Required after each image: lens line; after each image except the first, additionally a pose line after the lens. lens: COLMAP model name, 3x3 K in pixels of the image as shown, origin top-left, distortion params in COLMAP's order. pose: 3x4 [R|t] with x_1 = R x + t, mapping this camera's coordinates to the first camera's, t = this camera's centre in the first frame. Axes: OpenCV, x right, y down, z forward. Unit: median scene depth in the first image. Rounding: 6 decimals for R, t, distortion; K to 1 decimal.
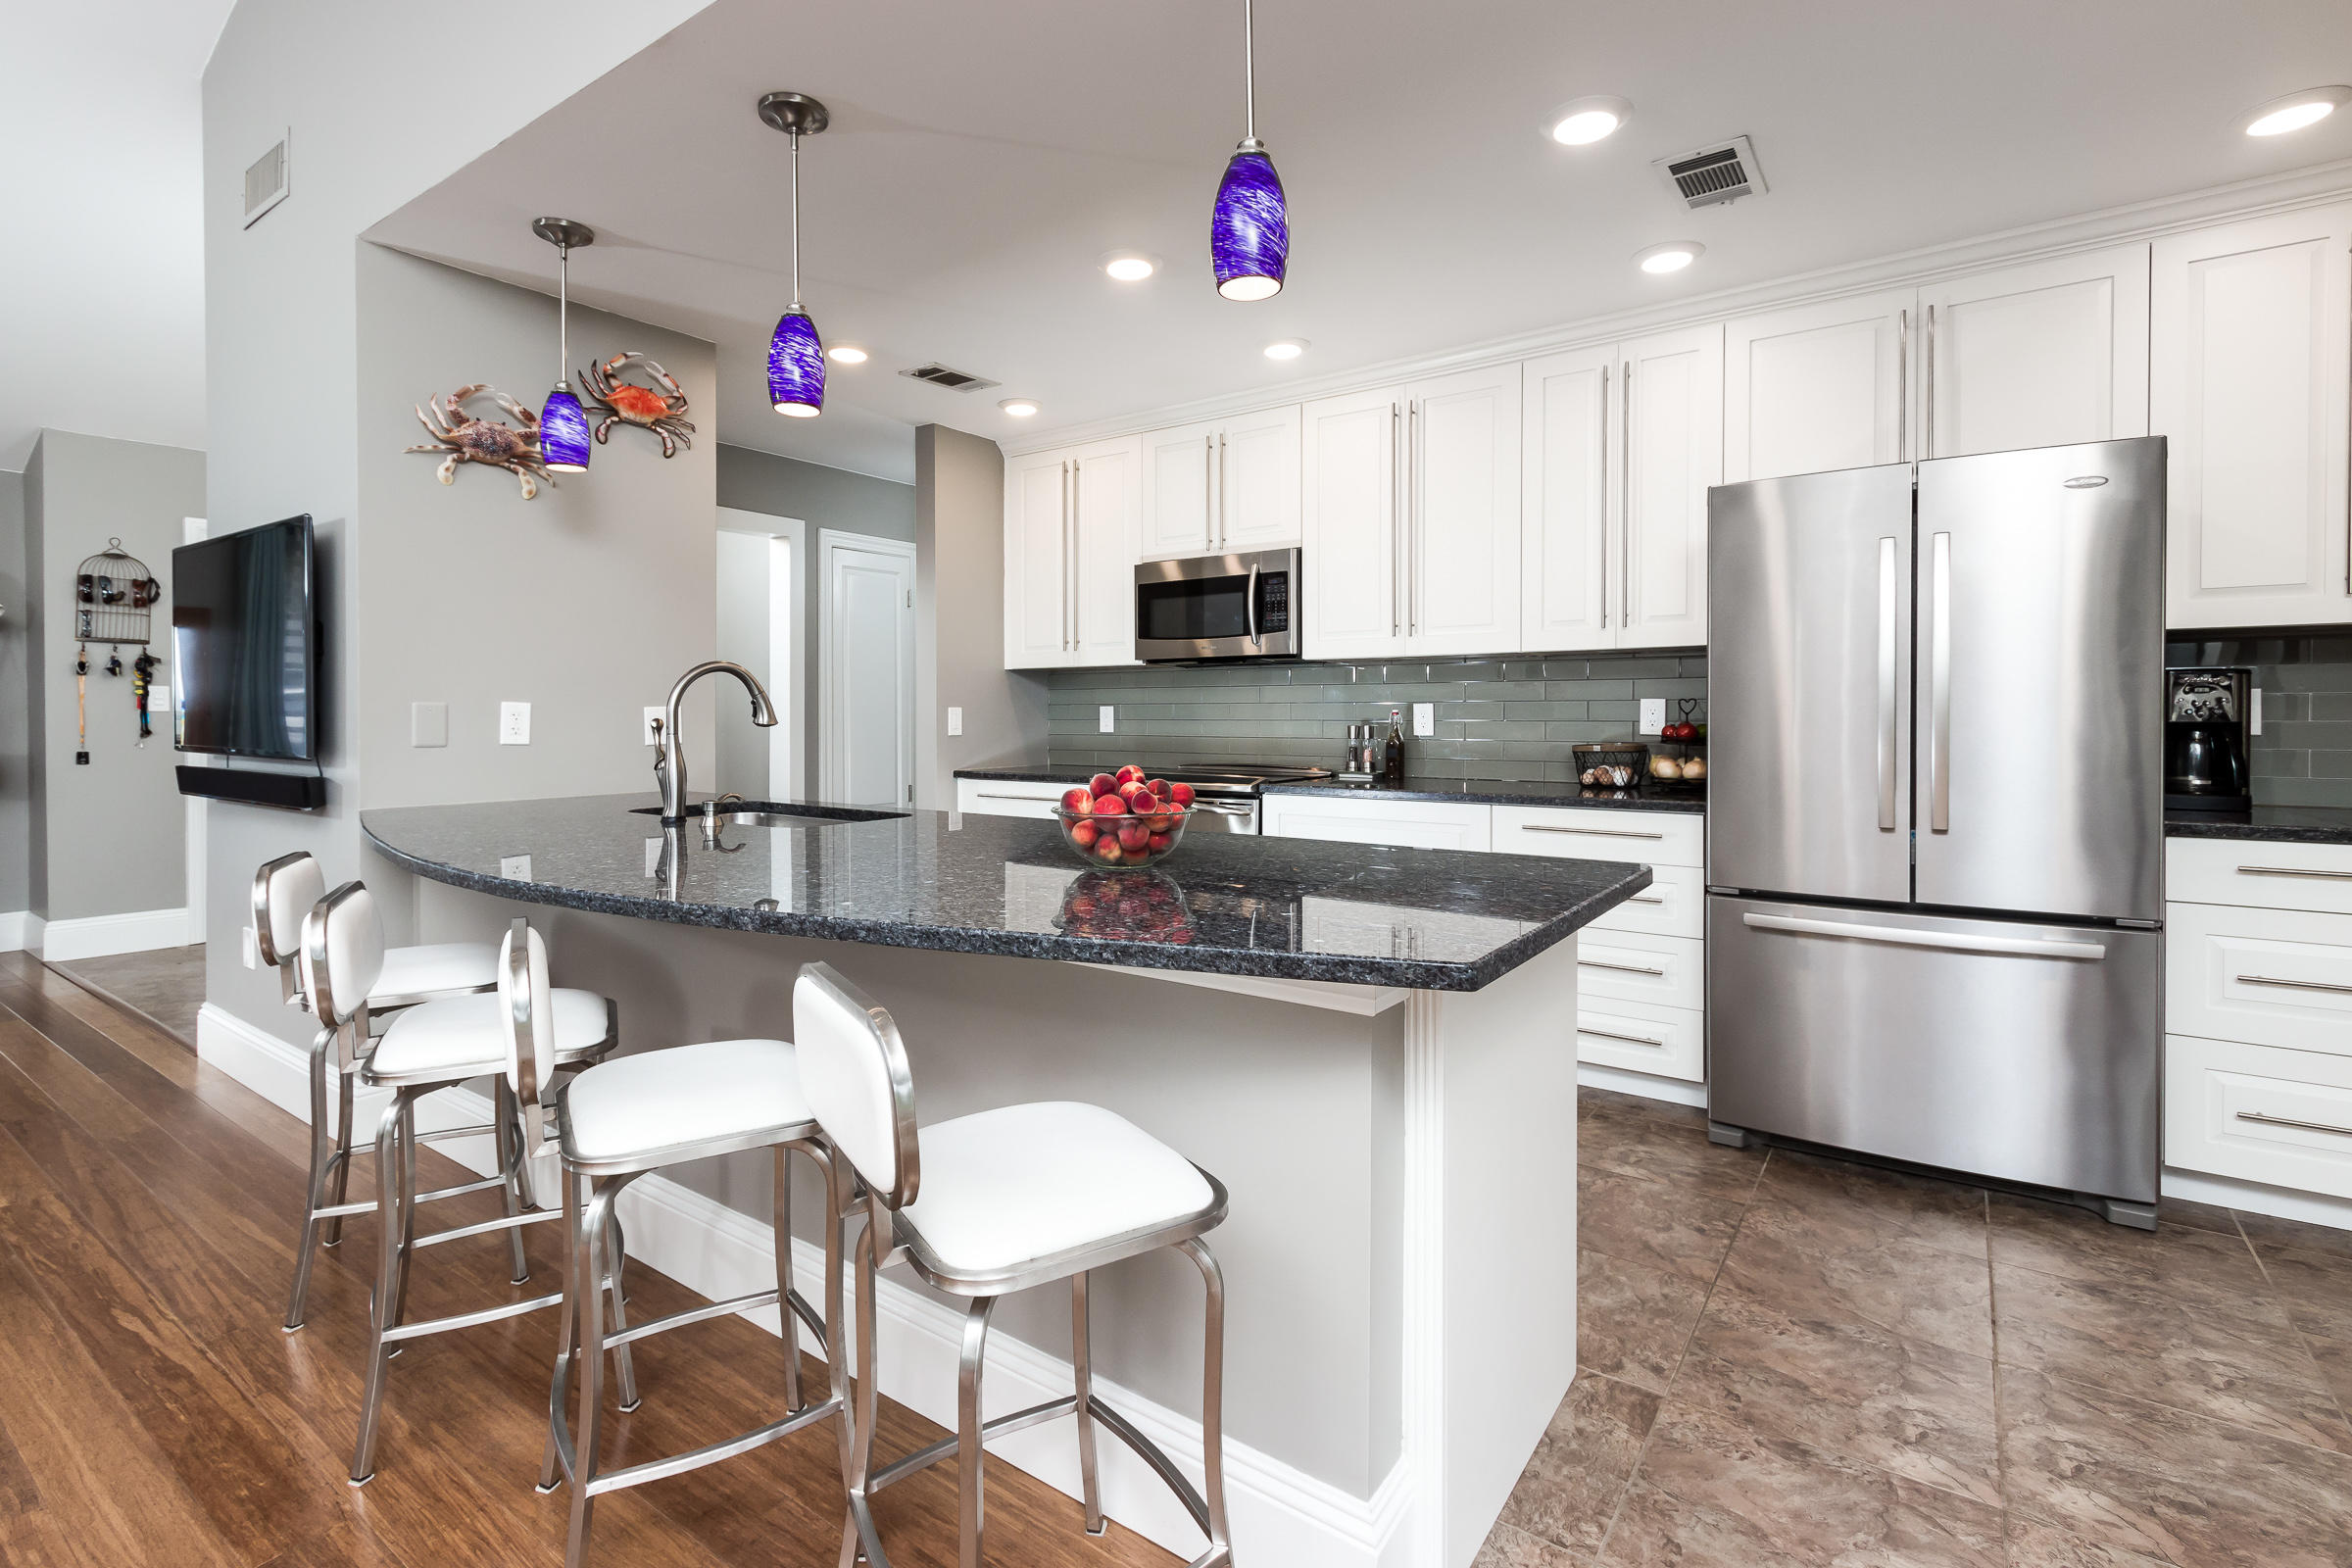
lens RADIAL K [[1091.0, 0, 1138.3], [0, 1091.0, 748.2], [0, 0, 1]] dist [0.003213, -0.000001]
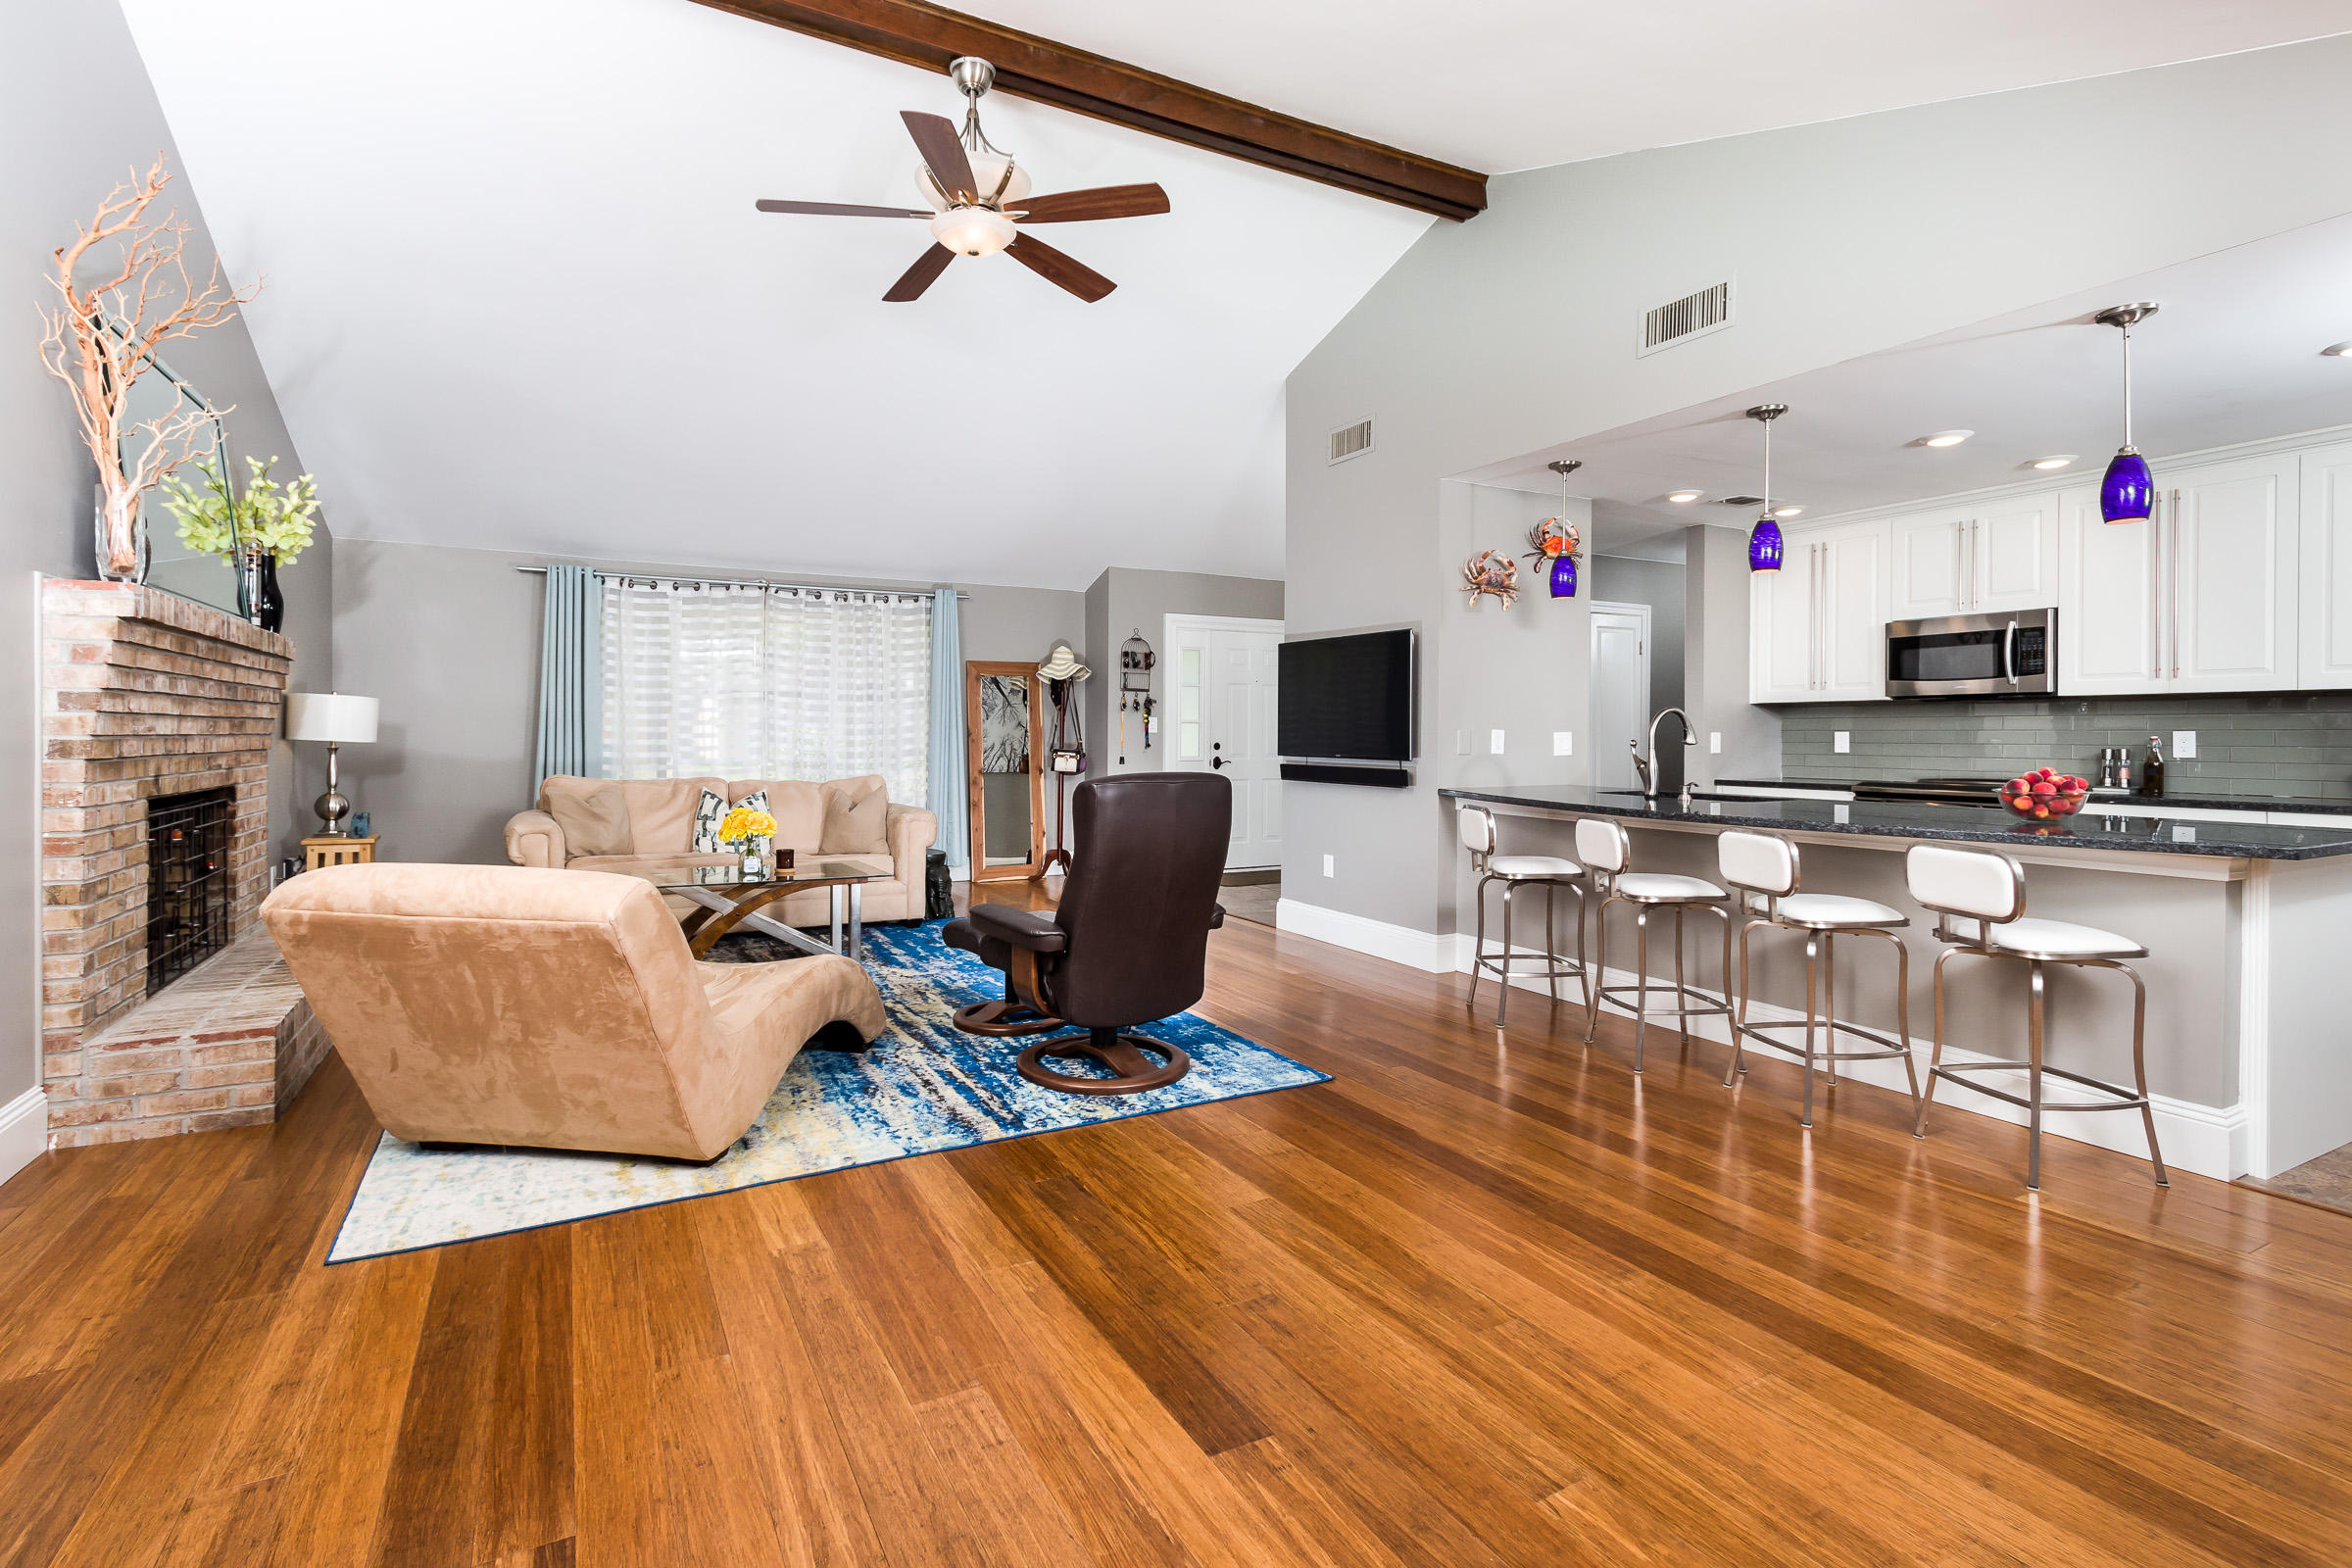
lens RADIAL K [[1091.0, 0, 1138.3], [0, 1091.0, 748.2], [0, 0, 1]] dist [0.003213, -0.000001]
pose [[0.895783, 0.011014, -0.444355, -0.229921], [-0.019187, 0.999719, -0.013900, 0.016050], [0.444077, 0.020977, 0.895743, -0.577619]]
